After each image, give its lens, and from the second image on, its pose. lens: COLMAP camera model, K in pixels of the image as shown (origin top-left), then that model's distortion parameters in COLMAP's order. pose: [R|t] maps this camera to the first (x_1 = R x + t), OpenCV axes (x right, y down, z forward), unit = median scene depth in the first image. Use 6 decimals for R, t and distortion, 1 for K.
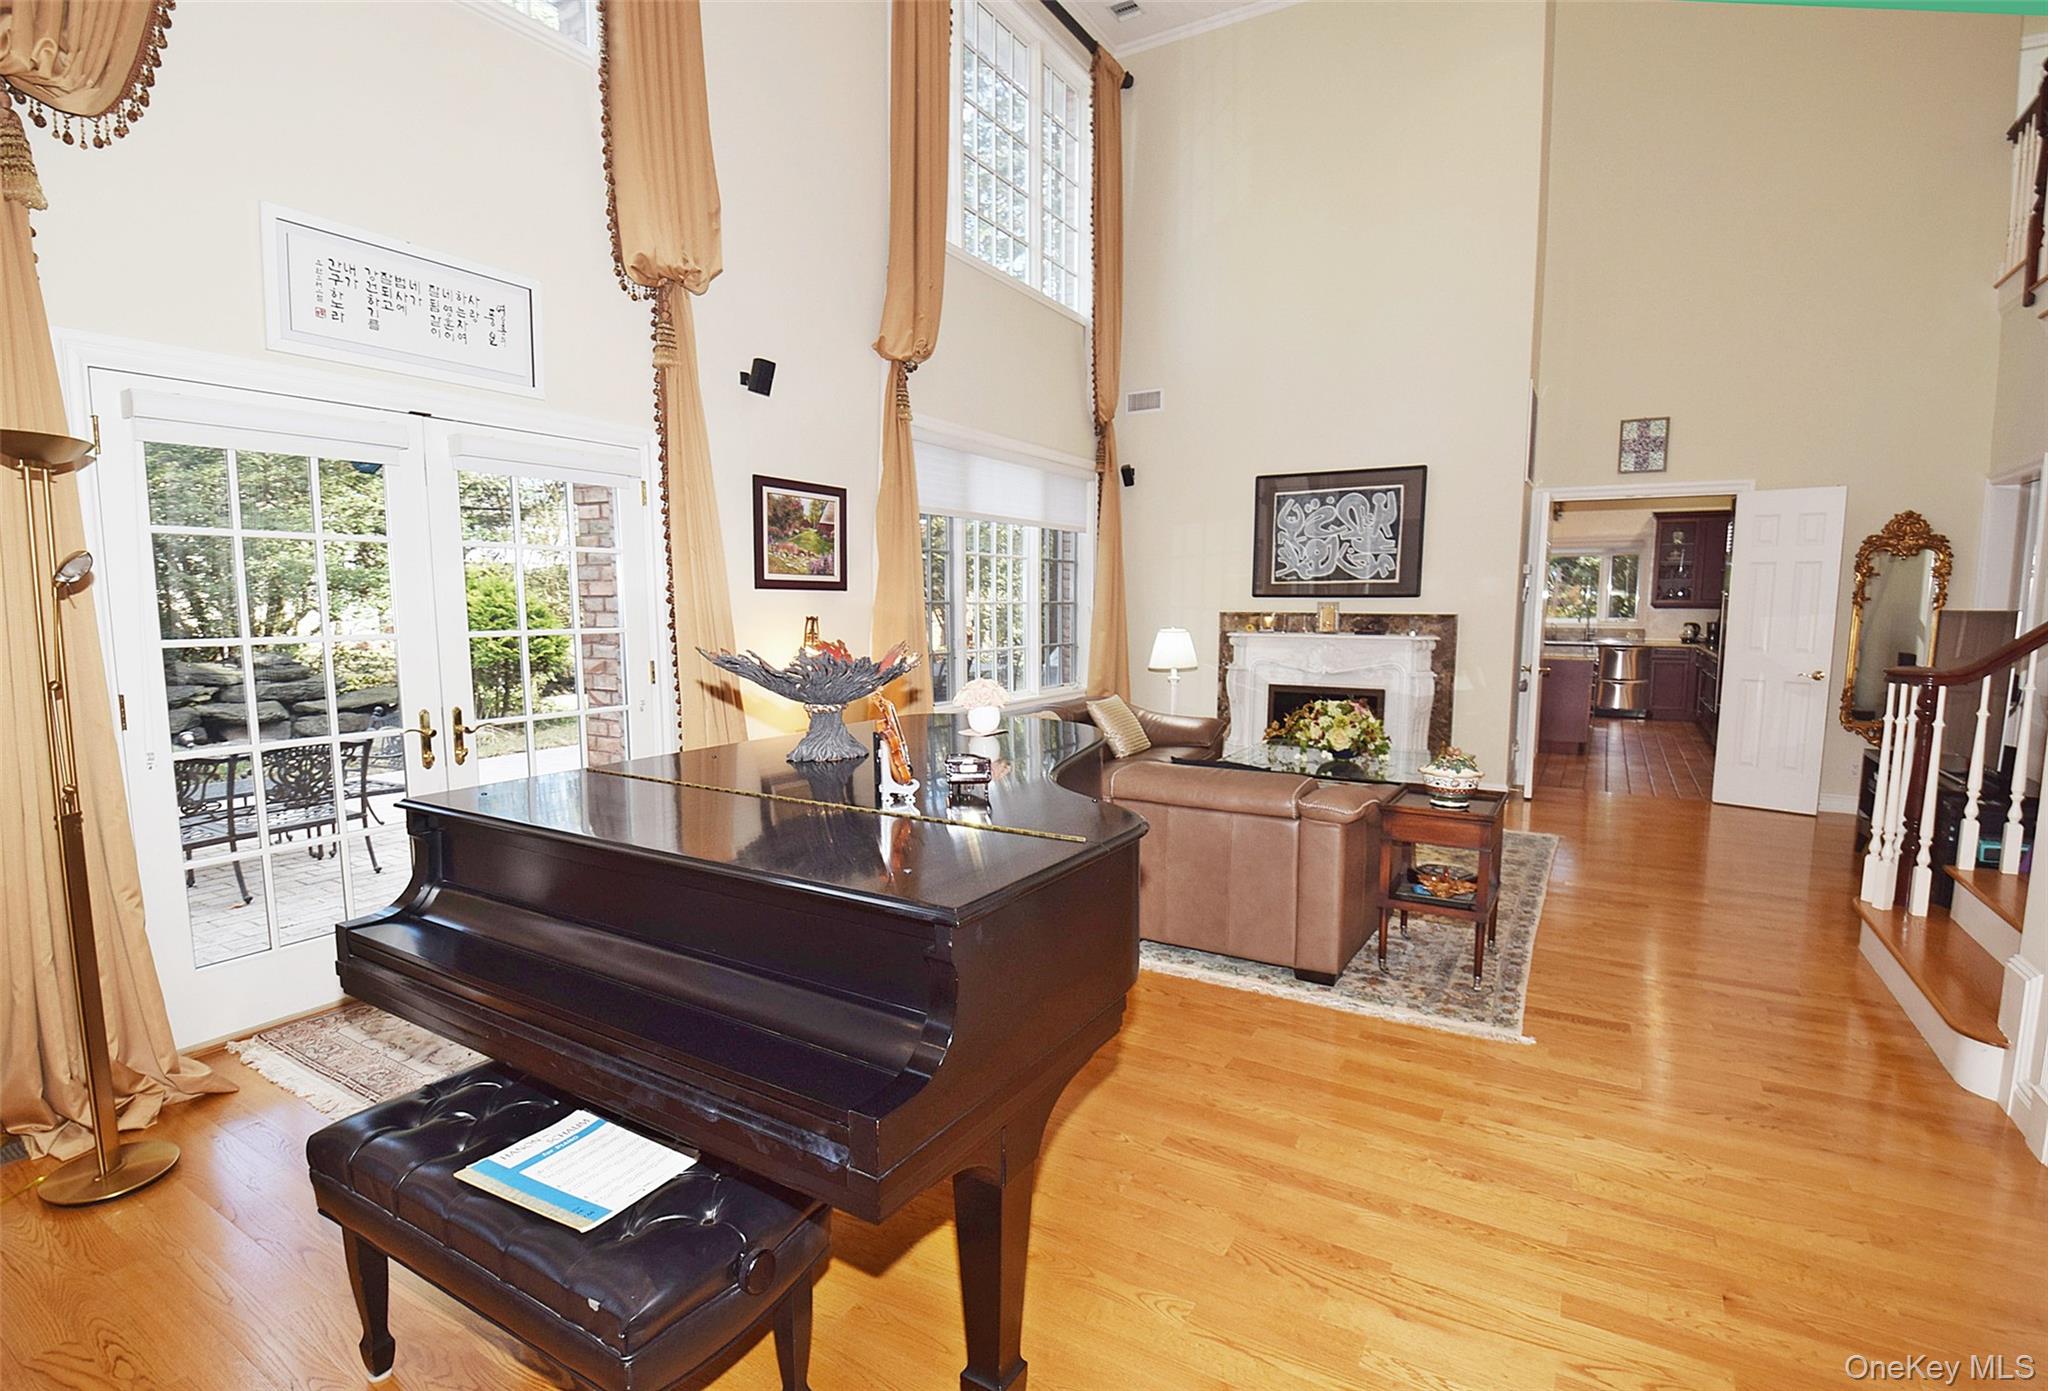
lens RADIAL K [[979.7, 0, 1017.4], [0, 979.7, 721.7], [0, 0, 1]] dist [0.032803, -0.052949]
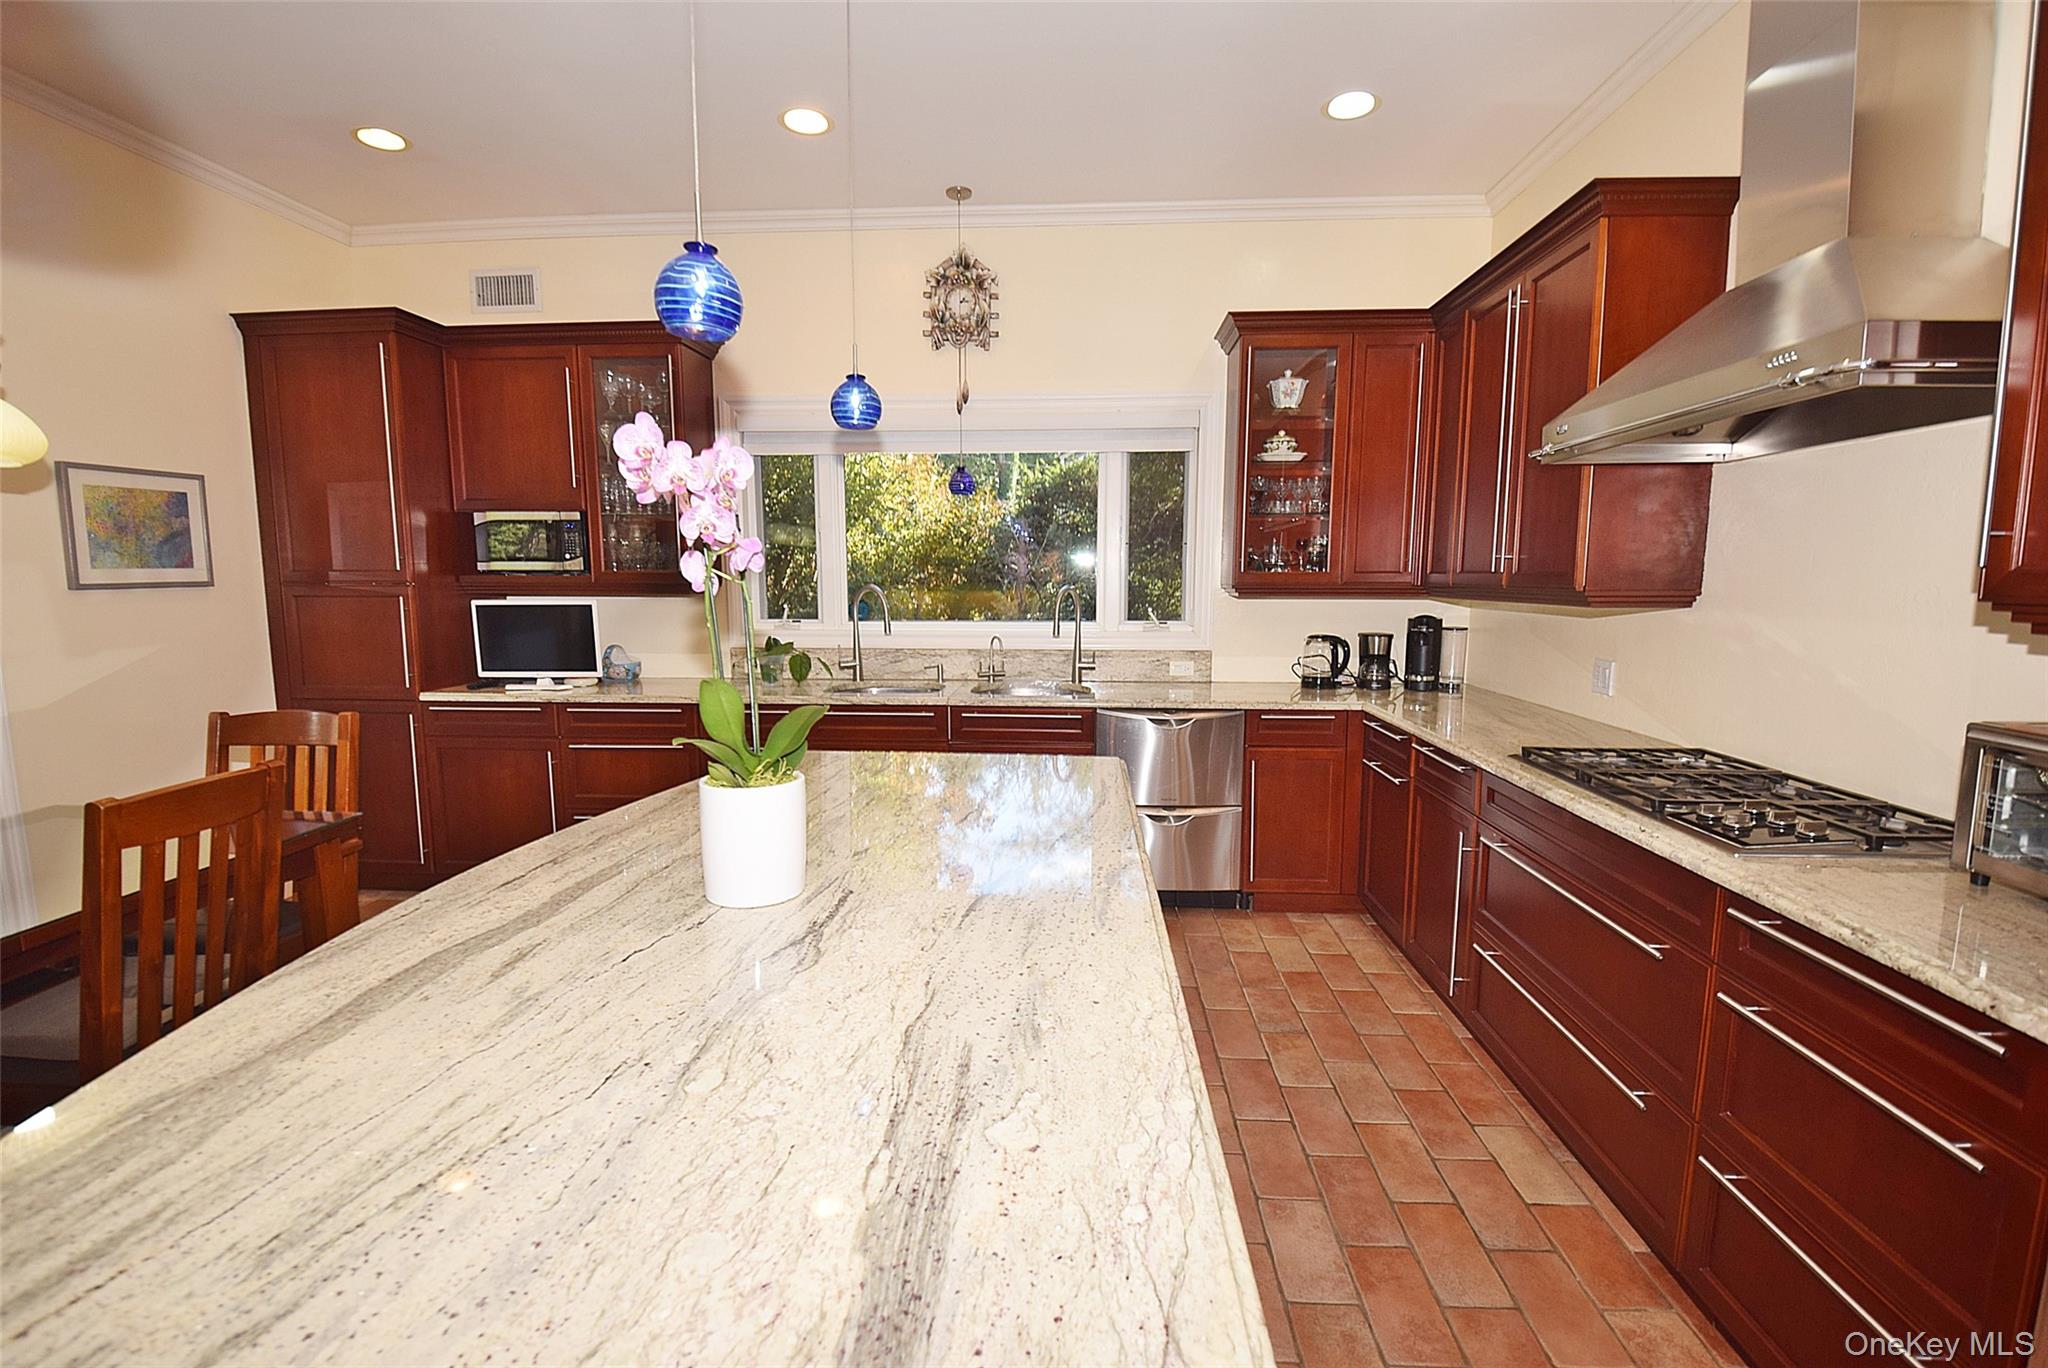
lens RADIAL K [[899.3, 0, 1018.0], [0, 899.3, 703.2], [0, 0, 1]] dist [0.016387, -0.028831]
pose [[0.896270, -0.060528, 0.439359, 0.697788], [0.053526, 0.998165, 0.028321, -0.145582], [-0.440267, -0.001866, 0.897865, 1.202068]]
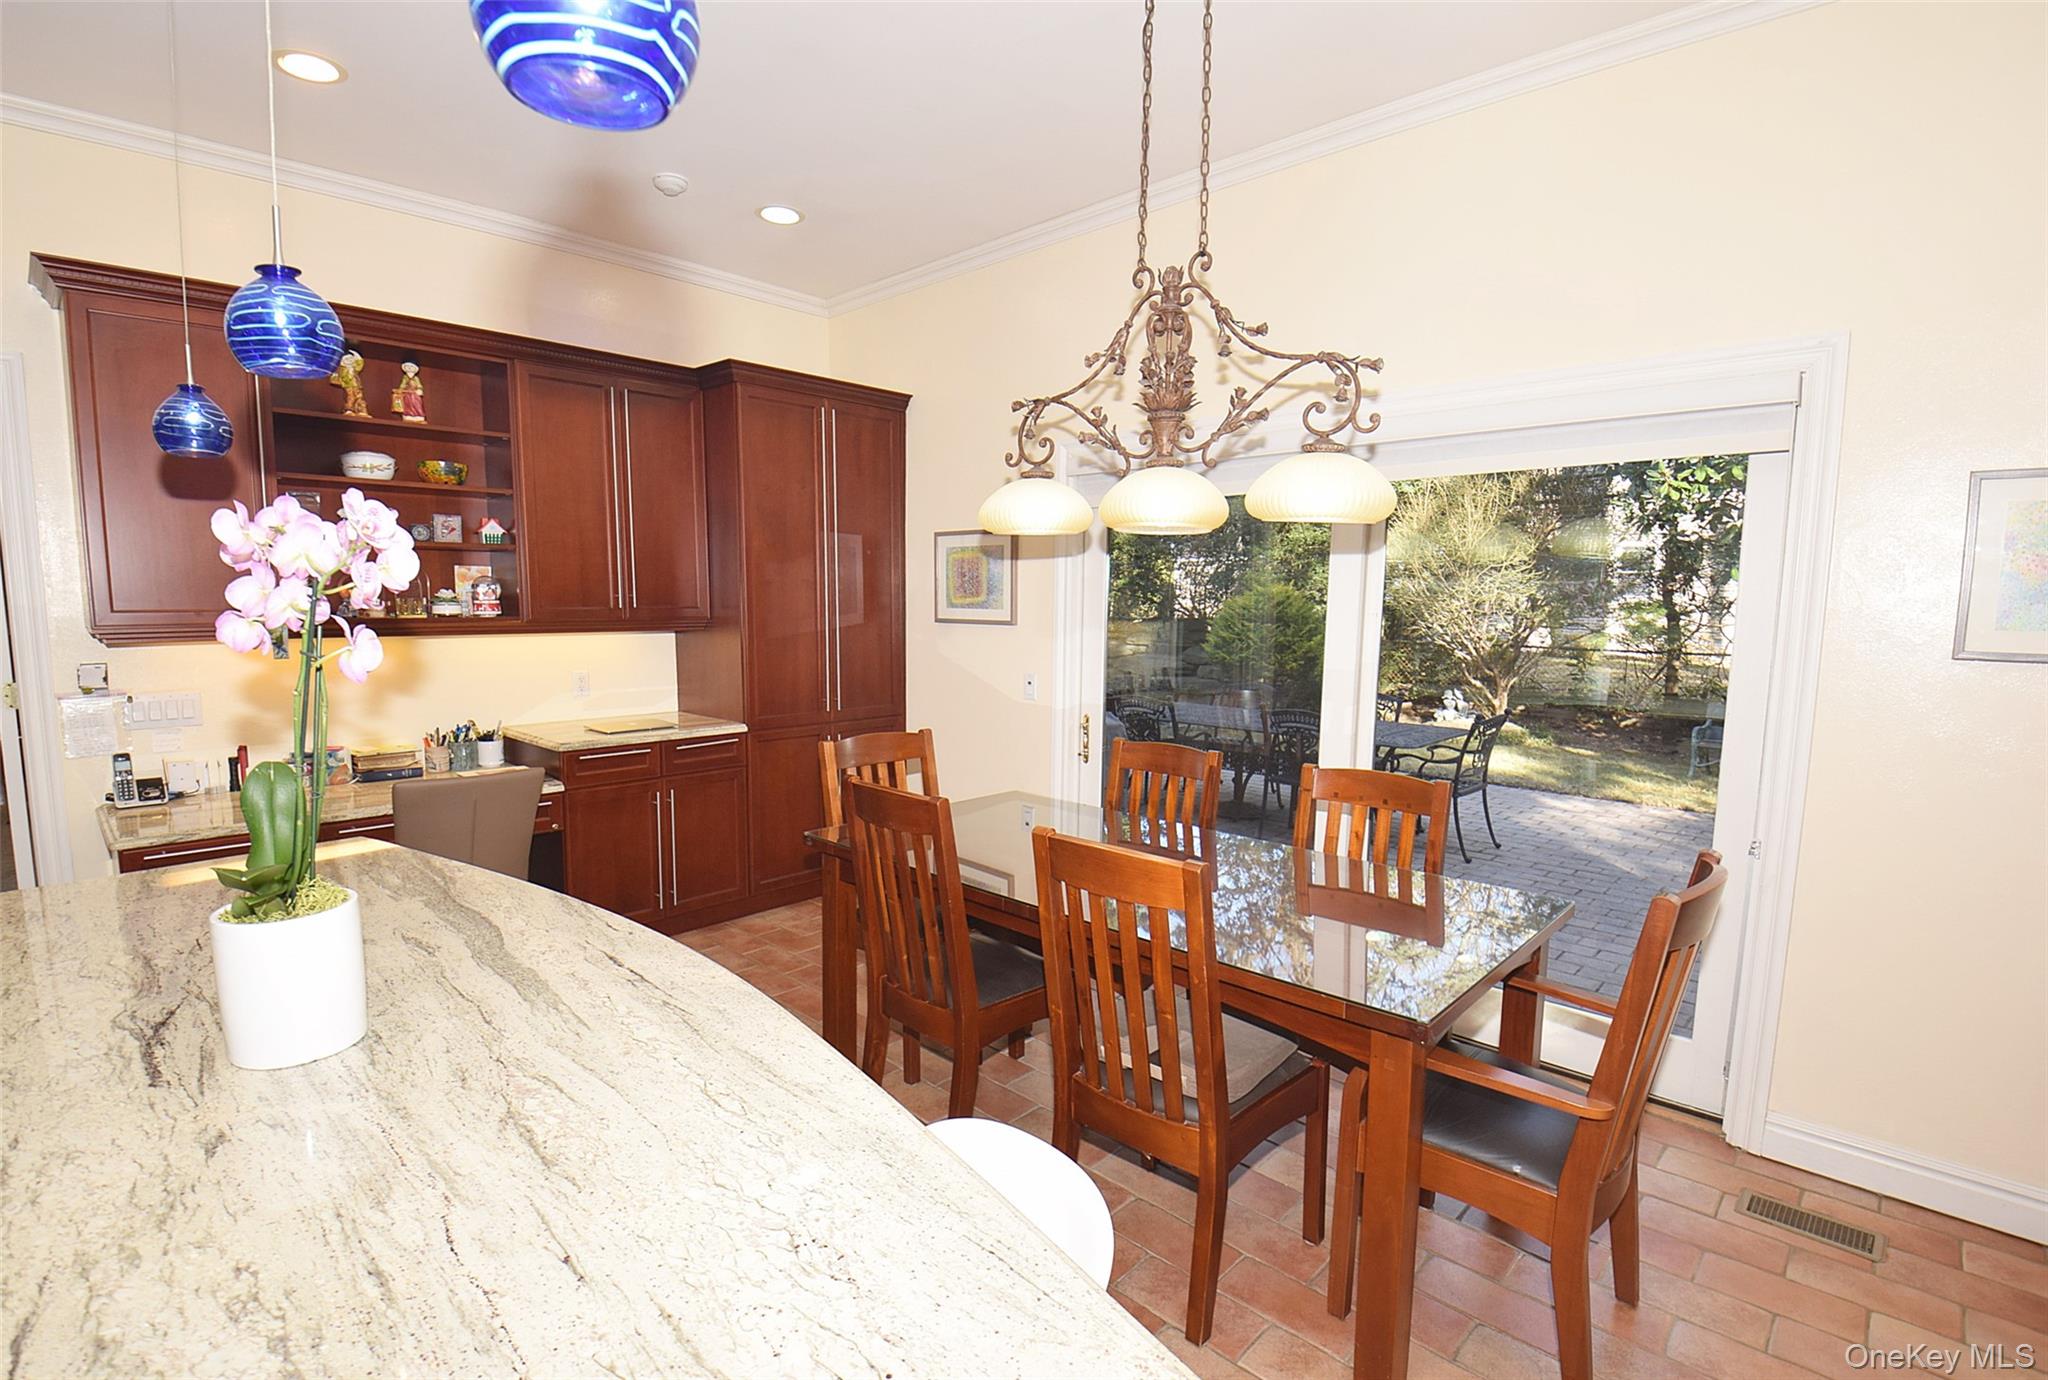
lens RADIAL K [[955.5, 0, 1027.1], [0, 955.5, 737.8], [0, 0, 1]] dist [0.015236, -0.037258]
pose [[-0.228140, 0.135202, -0.964195, 0.850077], [-0.126941, 0.977728, 0.167135, -0.197424], [0.965318, 0.160526, -0.205896, 1.542516]]
